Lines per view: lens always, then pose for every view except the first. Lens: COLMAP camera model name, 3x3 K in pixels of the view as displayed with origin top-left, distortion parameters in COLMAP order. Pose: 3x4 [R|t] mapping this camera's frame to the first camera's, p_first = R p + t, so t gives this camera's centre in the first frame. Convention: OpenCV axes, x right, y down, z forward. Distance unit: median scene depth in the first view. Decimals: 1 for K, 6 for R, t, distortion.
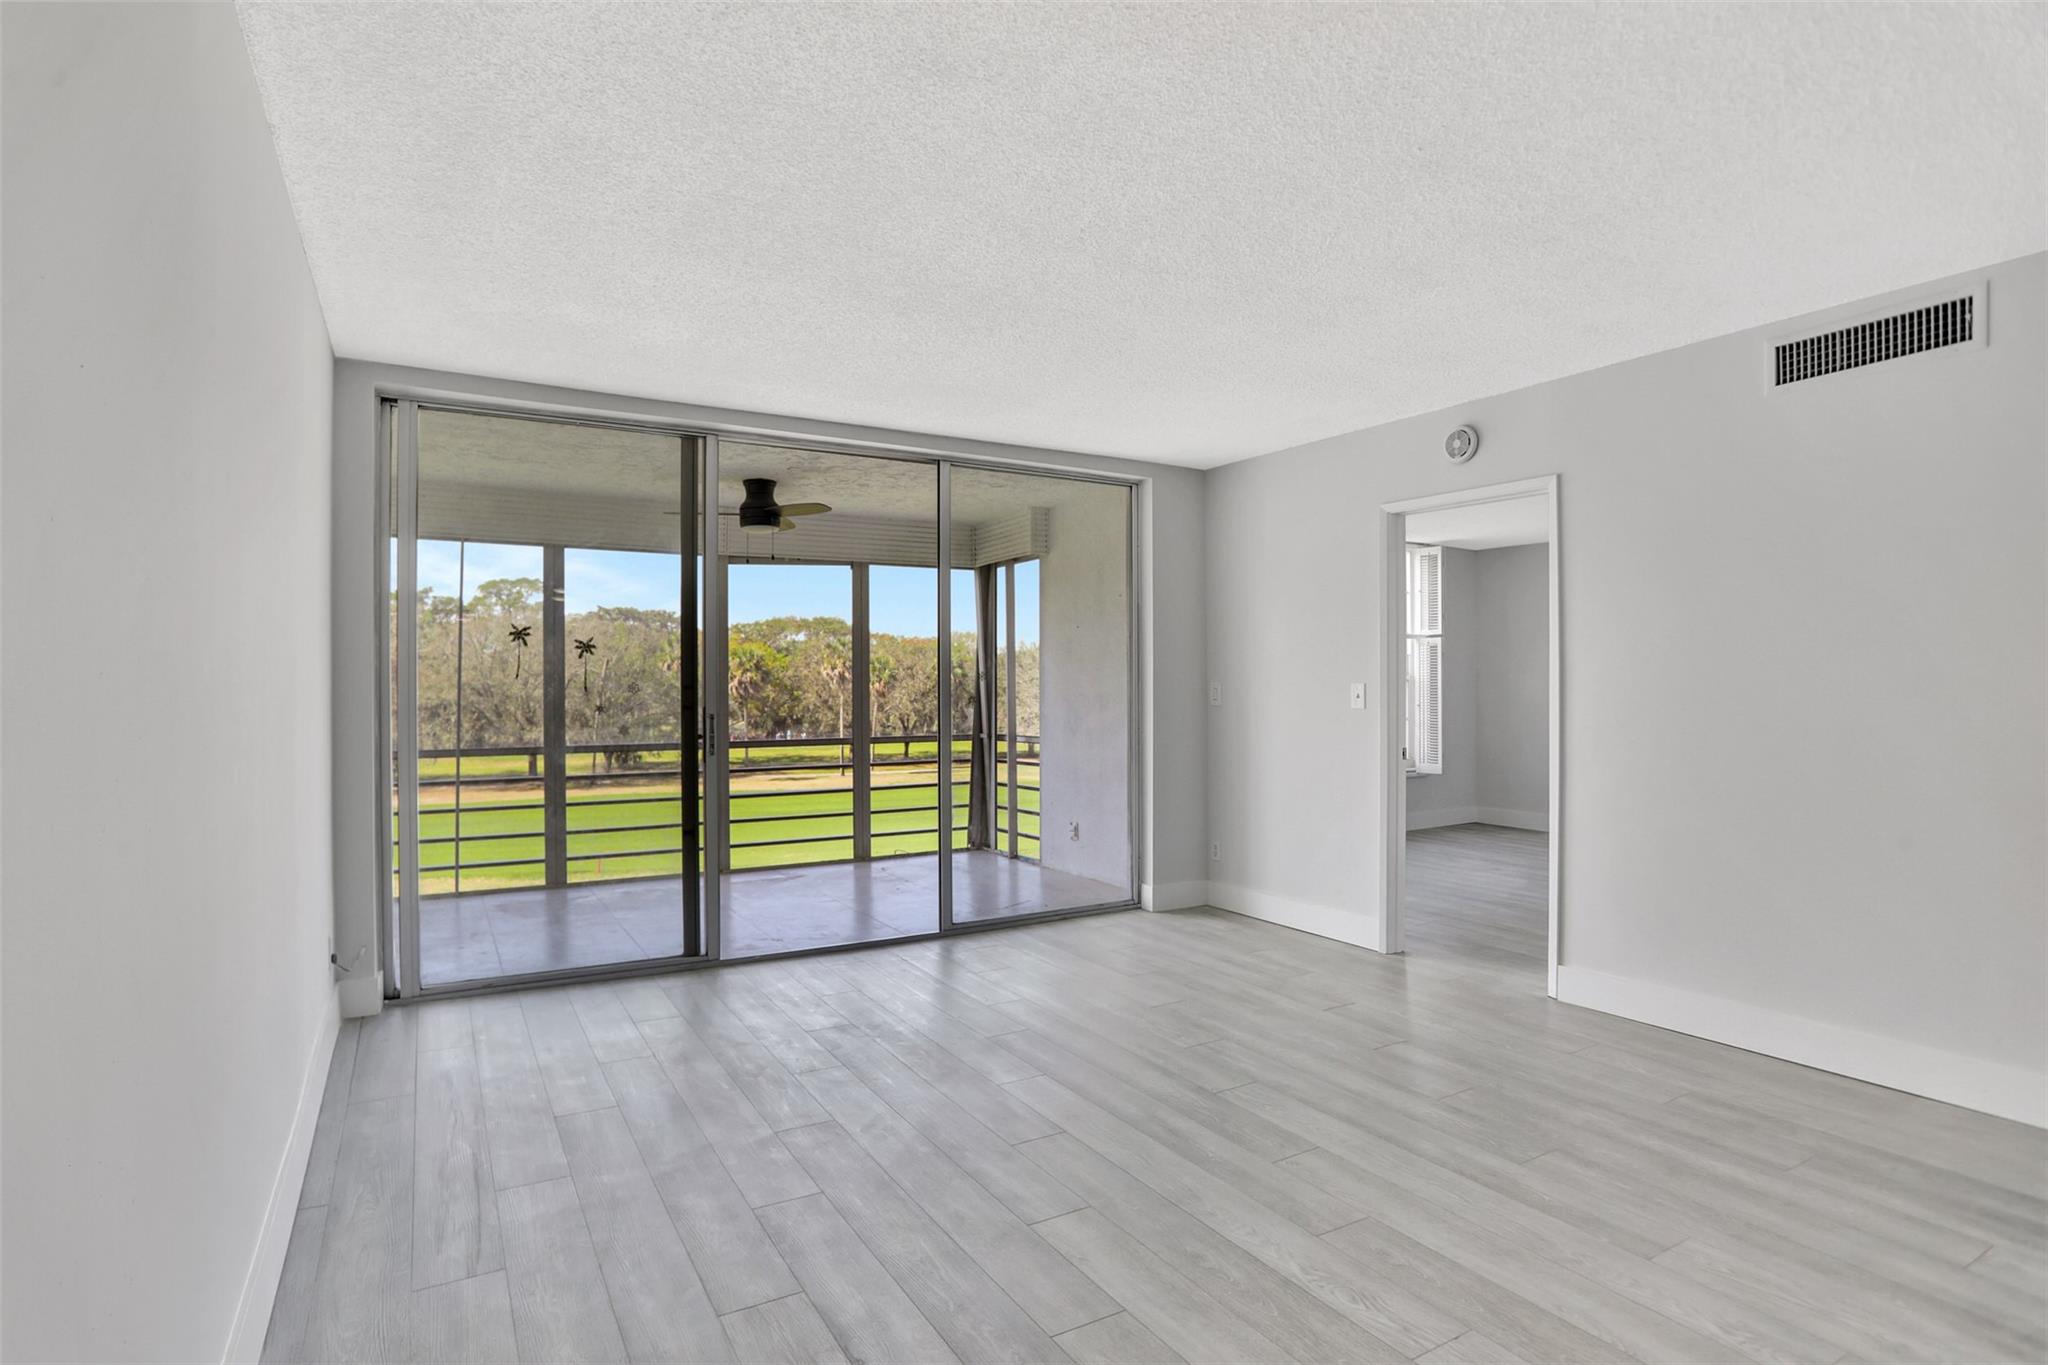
lens RADIAL K [[1010.5, 0, 979.2], [0, 1010.5, 685.3], [0, 0, 1]] dist [-0.069547, 0.032768]
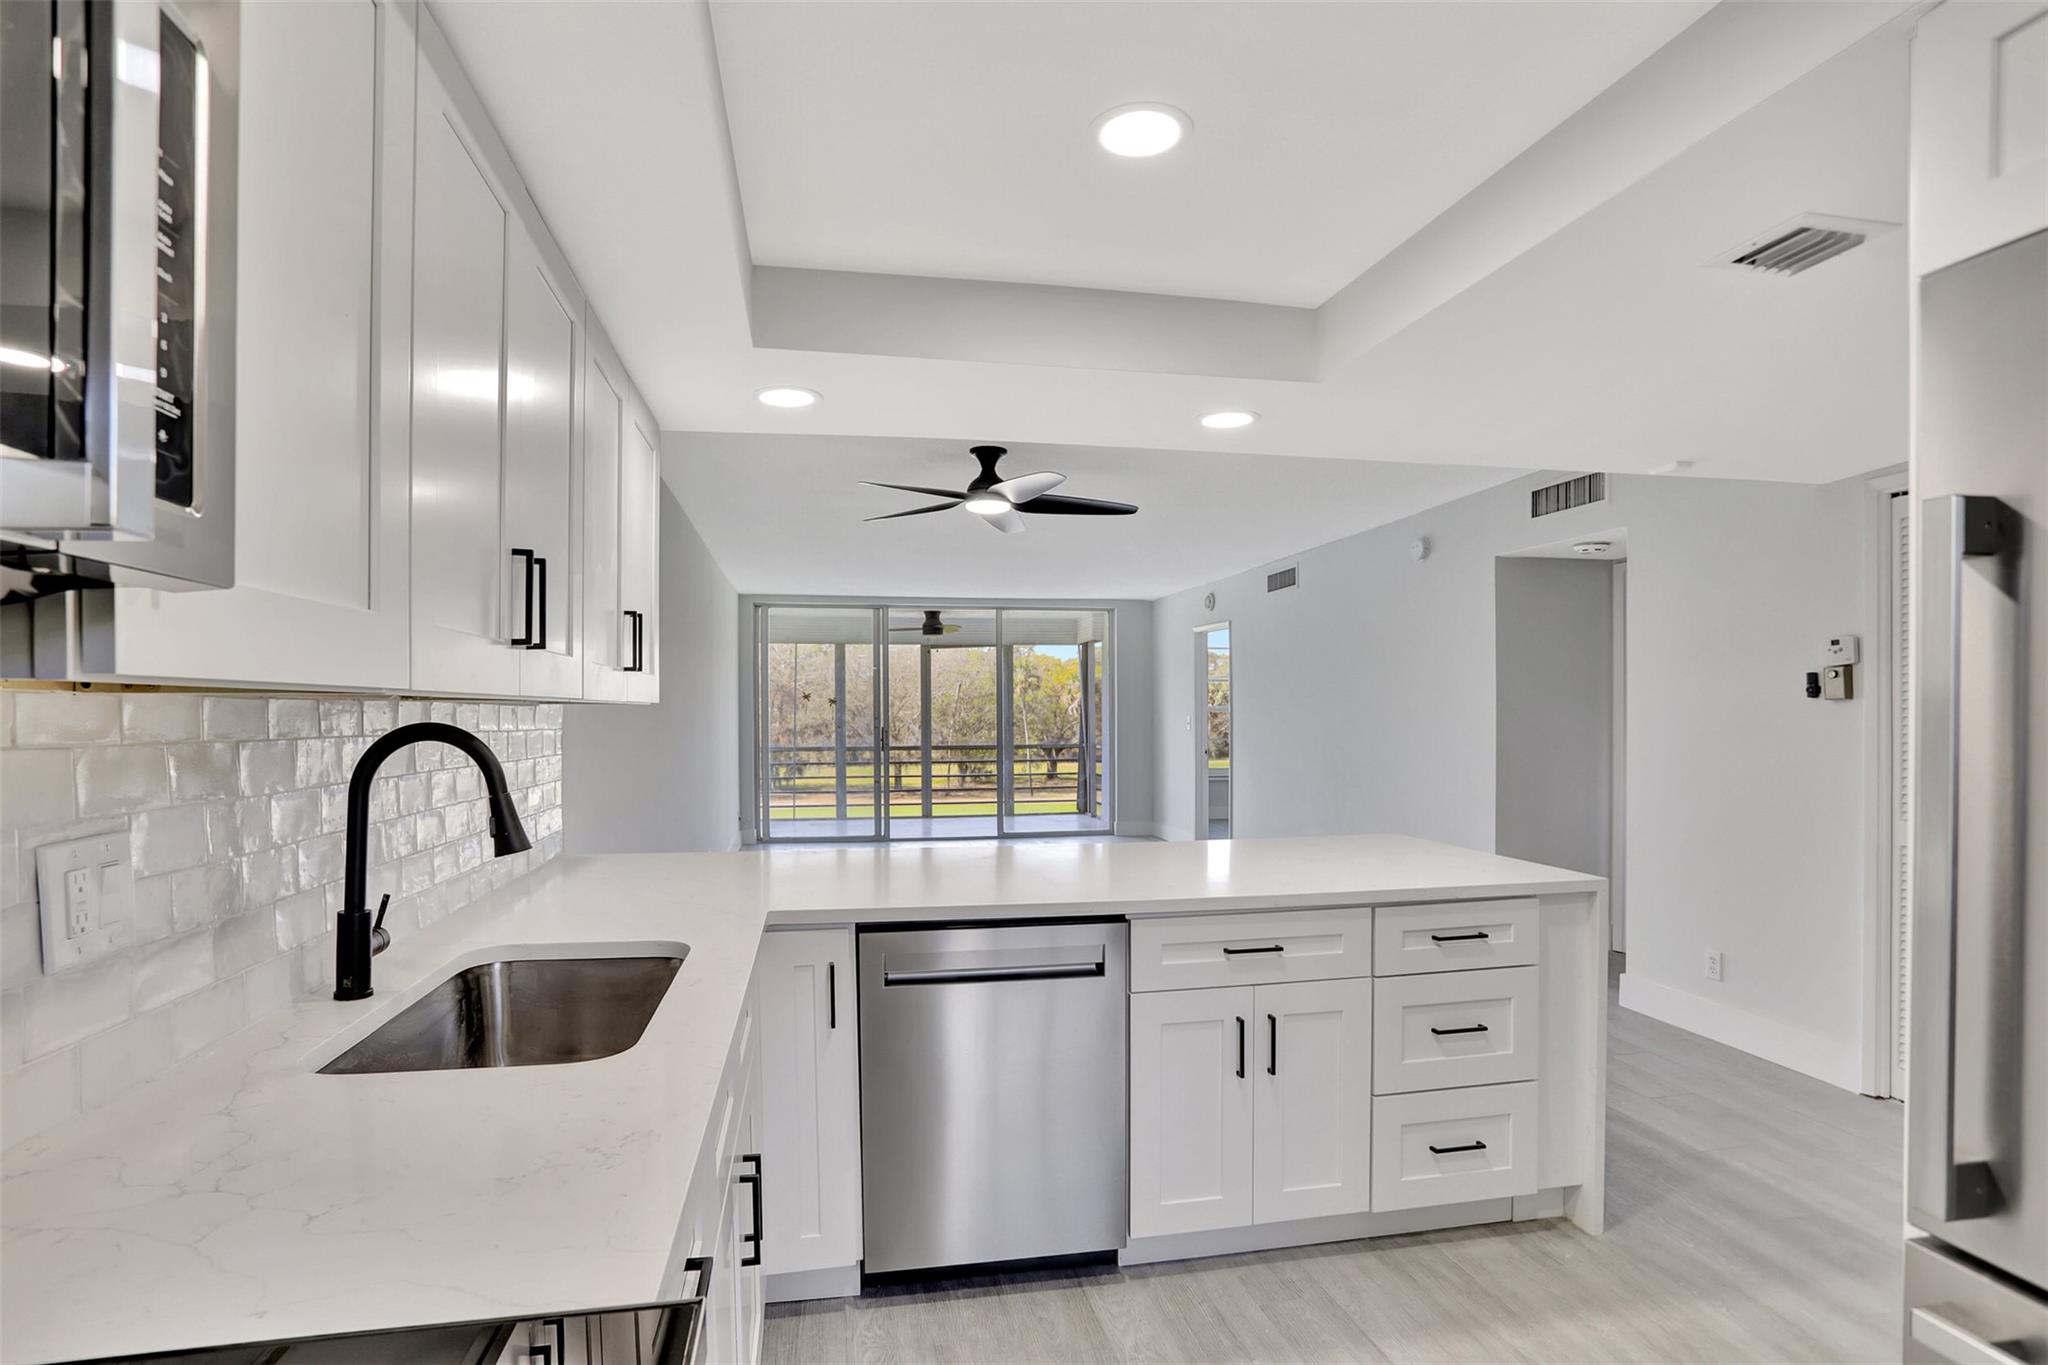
lens RADIAL K [[1022.0, 0, 1003.6], [0, 1022.0, 709.4], [0, 0, 1]] dist [-0.083627, 0.033650]
pose [[0.945985, -0.000099, -0.324209, 0.830844], [0.001367, 0.999992, 0.003684, -0.030224], [0.324207, -0.003928, 0.945978, -1.245077]]
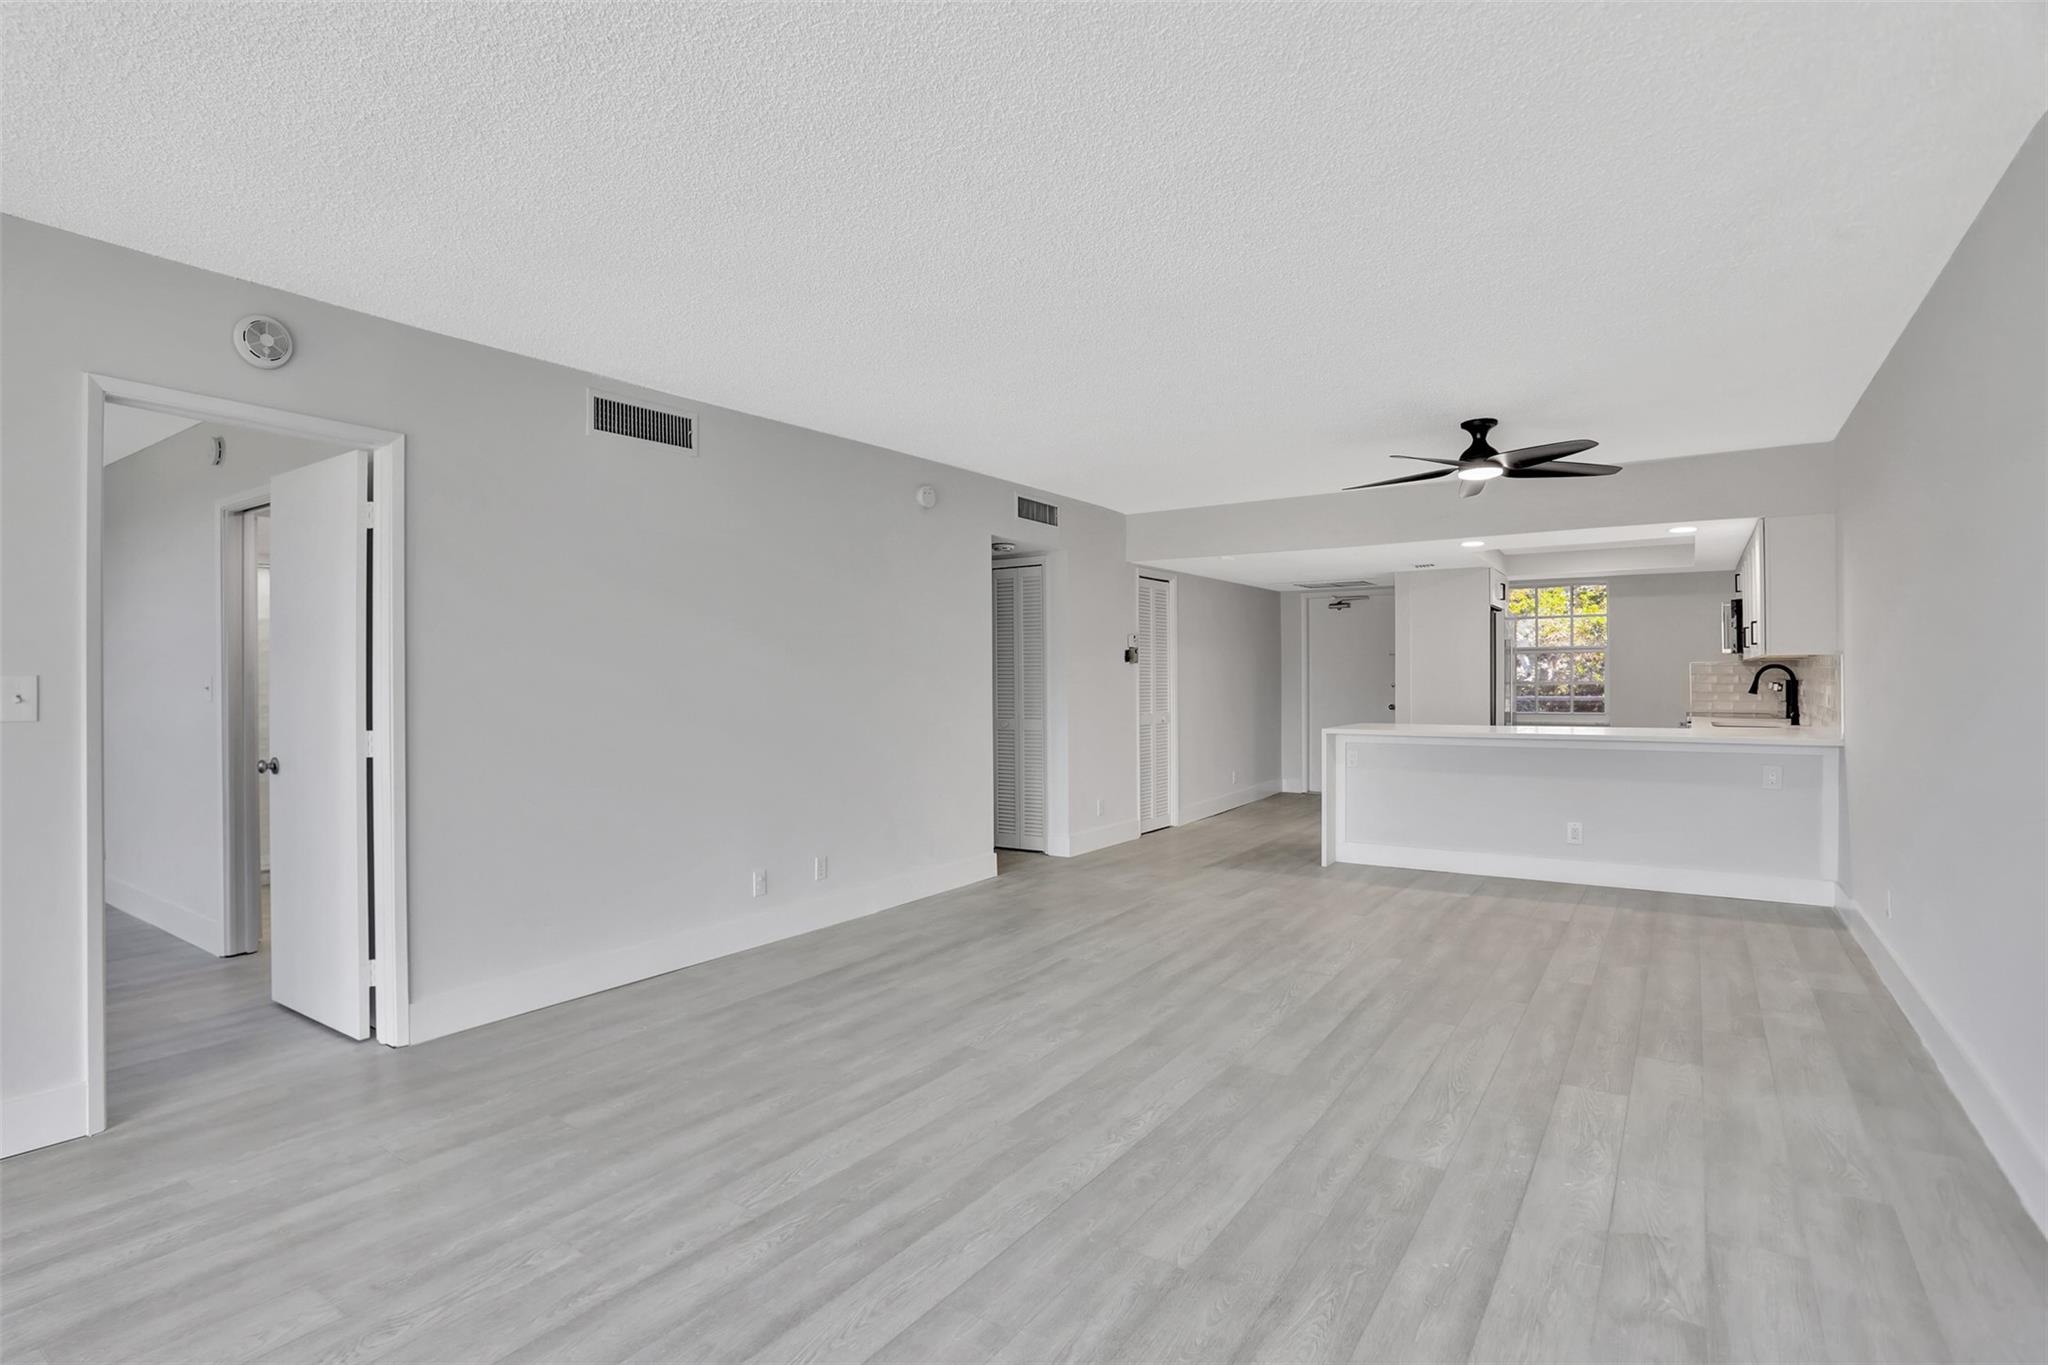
lens RADIAL K [[1010.5, 0, 979.2], [0, 1010.5, 685.3], [0, 0, 1]] dist [-0.069547, 0.032768]
pose [[-0.420853, -0.000548, 0.907129, -0.400822], [0.002533, 0.999995, 0.001780, 0.004043], [-0.907126, 0.003047, -0.420849, 0.901809]]
